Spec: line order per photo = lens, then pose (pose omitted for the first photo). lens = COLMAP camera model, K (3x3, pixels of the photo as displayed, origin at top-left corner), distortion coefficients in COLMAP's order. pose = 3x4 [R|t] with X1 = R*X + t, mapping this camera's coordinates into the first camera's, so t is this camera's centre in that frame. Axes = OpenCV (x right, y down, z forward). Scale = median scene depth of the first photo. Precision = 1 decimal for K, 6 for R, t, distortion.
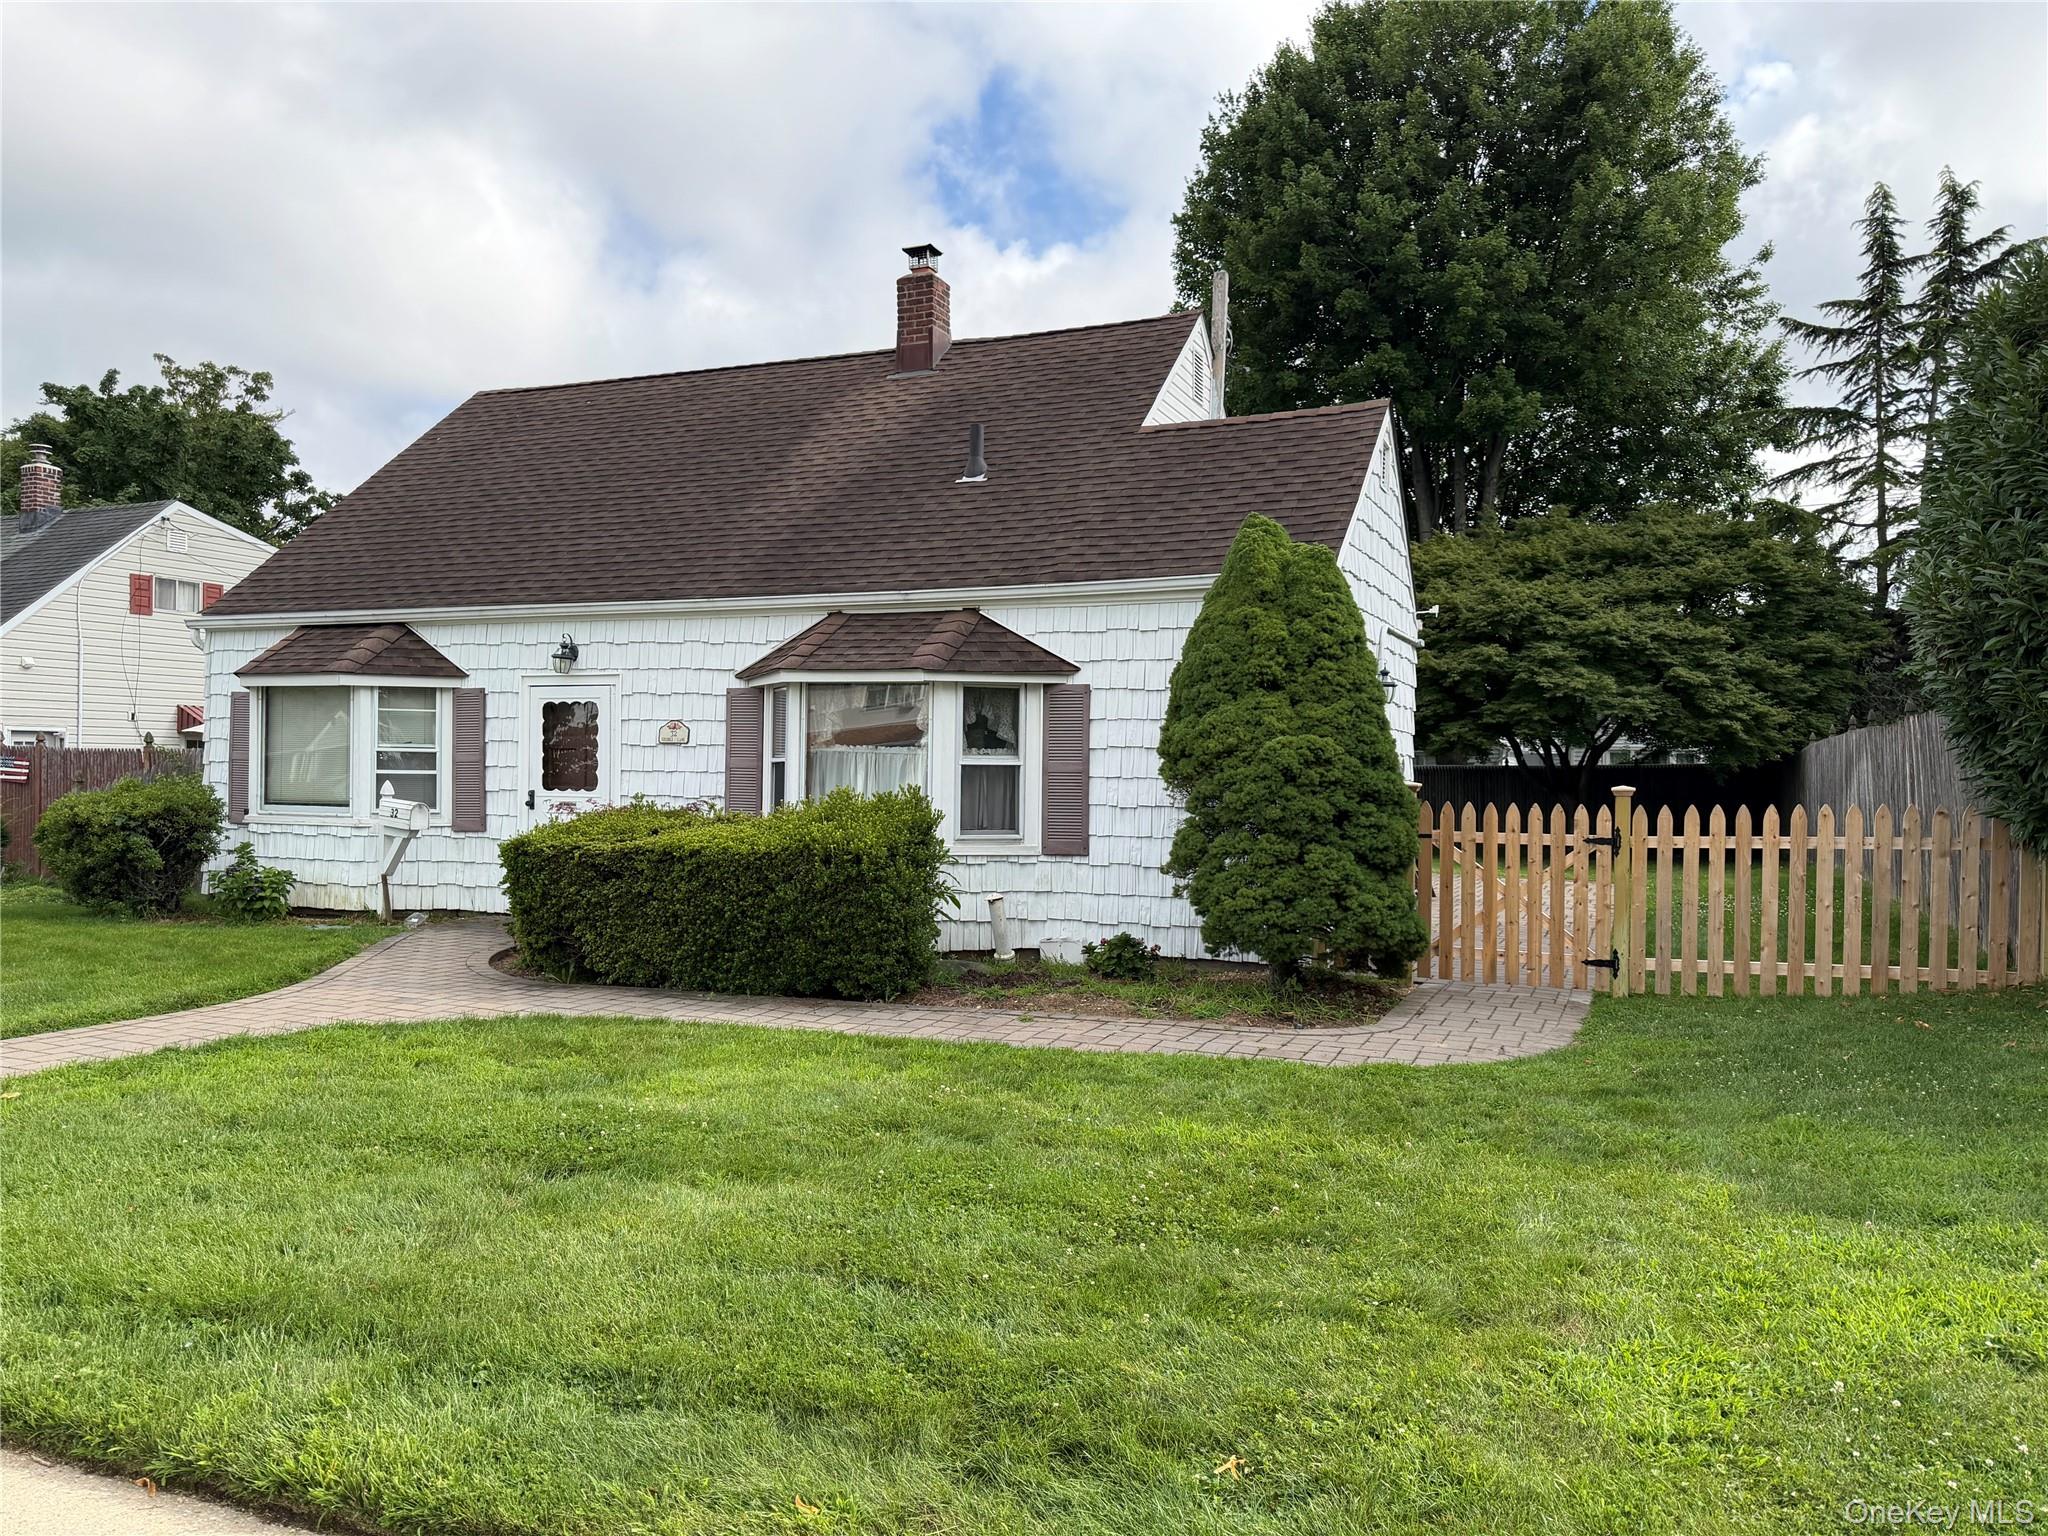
lens RADIAL K [[1440.5, 0, 1041.5], [0, 1440.5, 765.7], [0, 0, 1]] dist [0.068677, -0.074060]
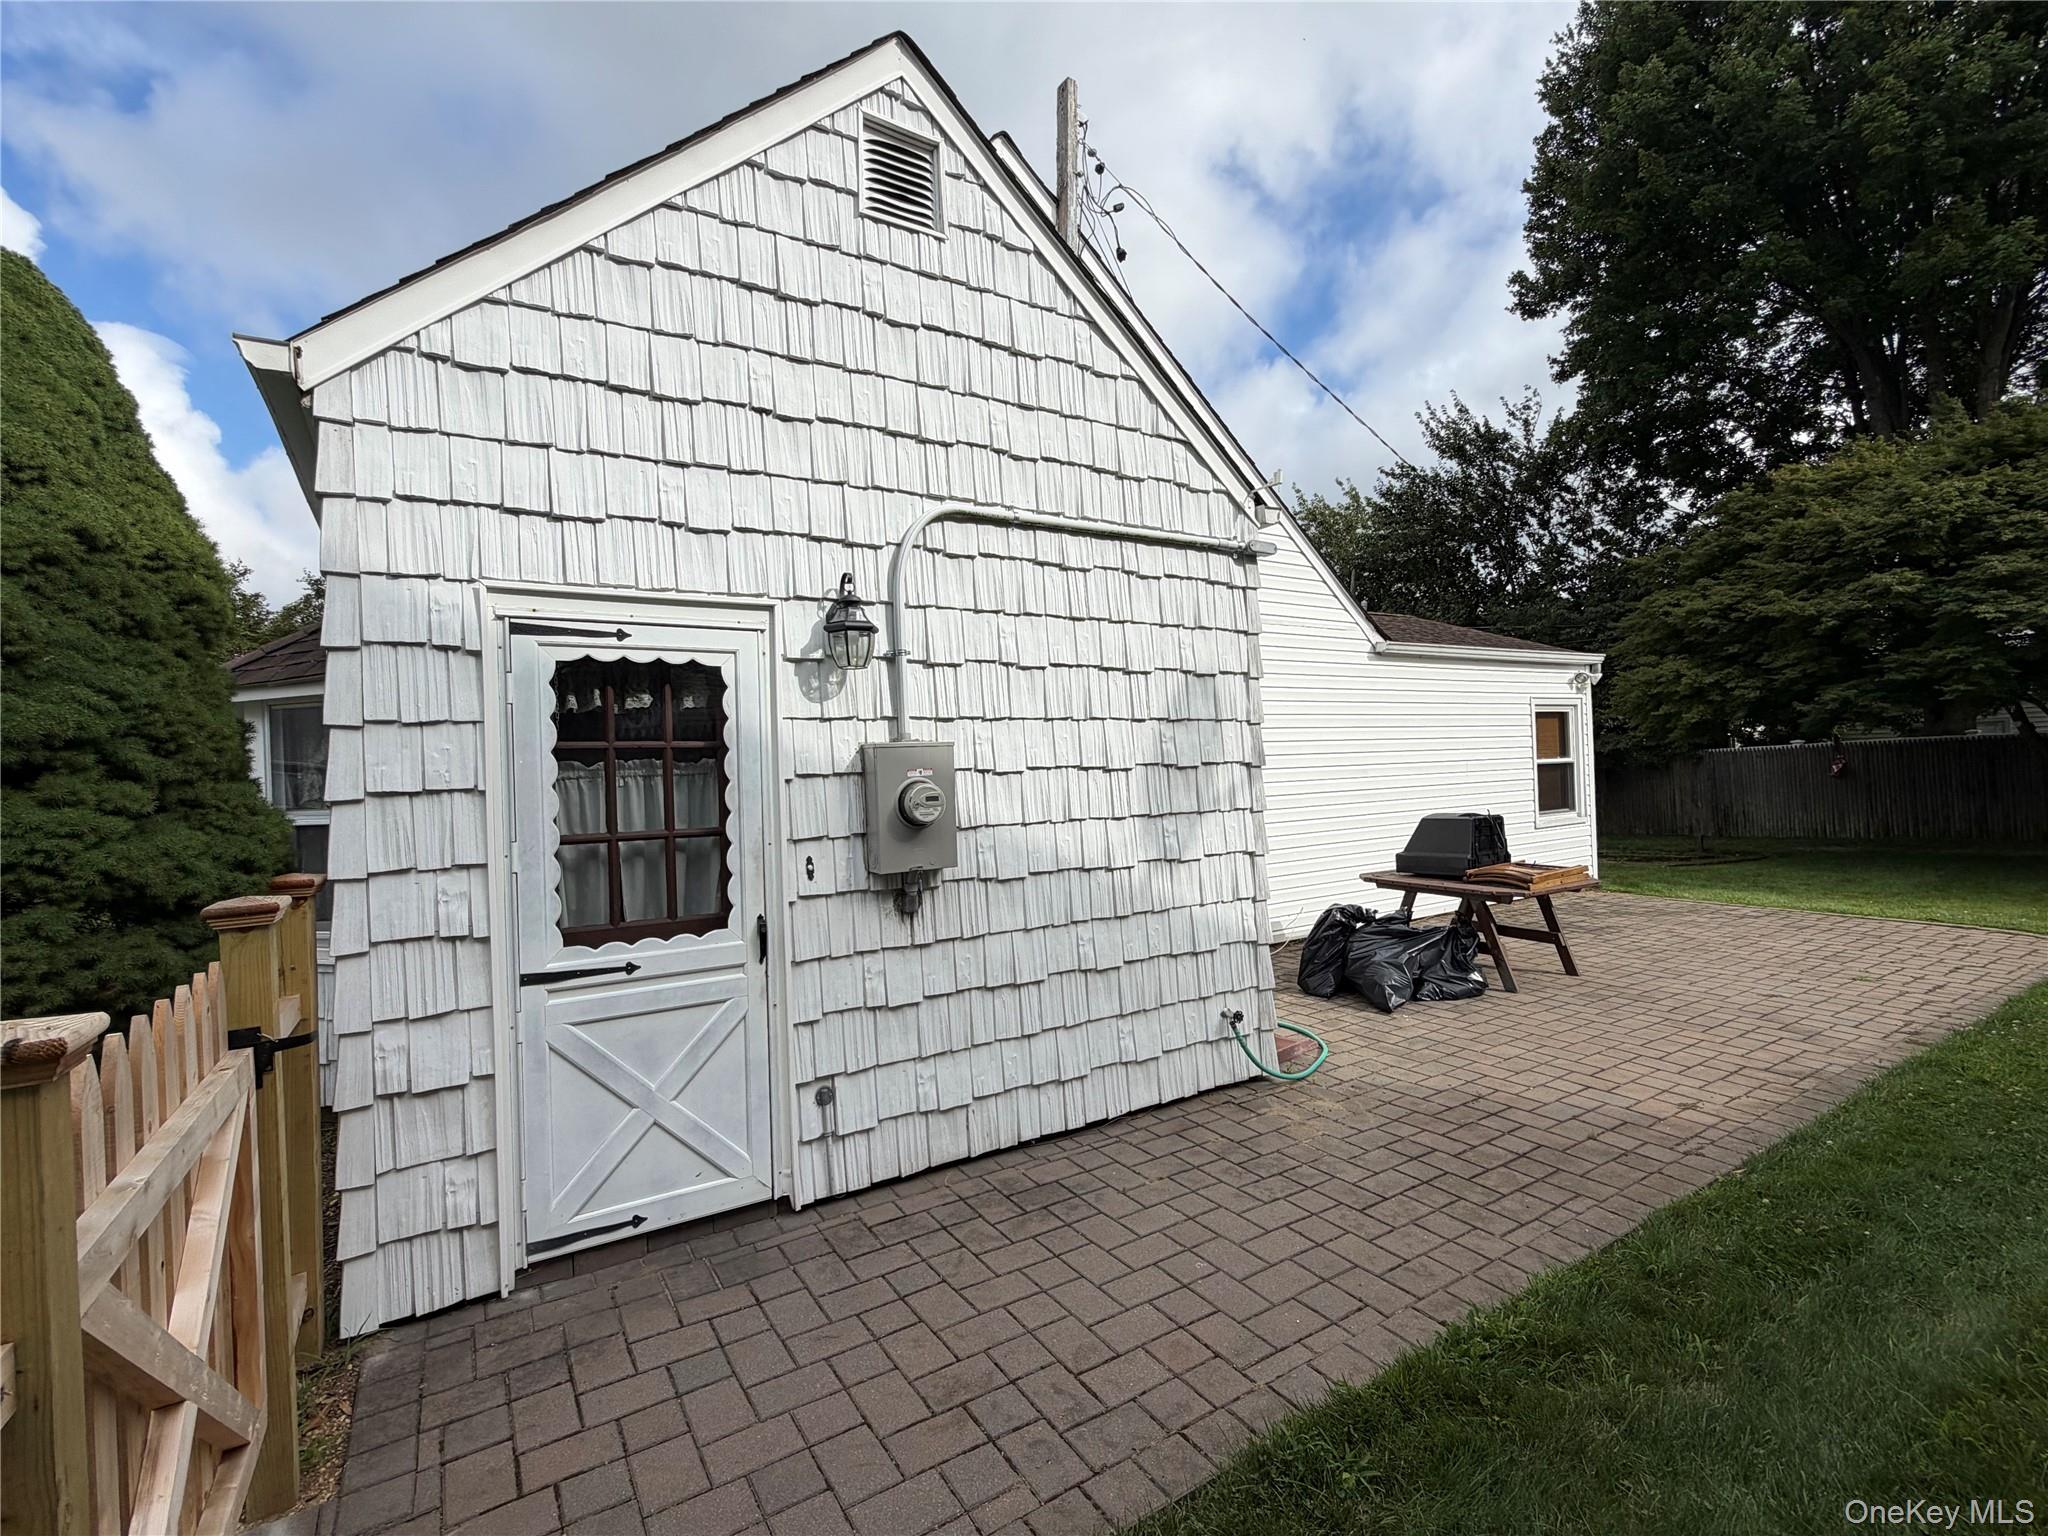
lens RADIAL K [[927.0, 0, 1026.0], [0, 927.0, 763.9], [0, 0, 1]] dist [0.002456, -0.000622]
pose [[0.819286, -0.041992, -0.571845, 0.214635], [0.044395, 0.998966, -0.009751, -0.003365], [0.571664, -0.017398, 0.820303, 0.377549]]
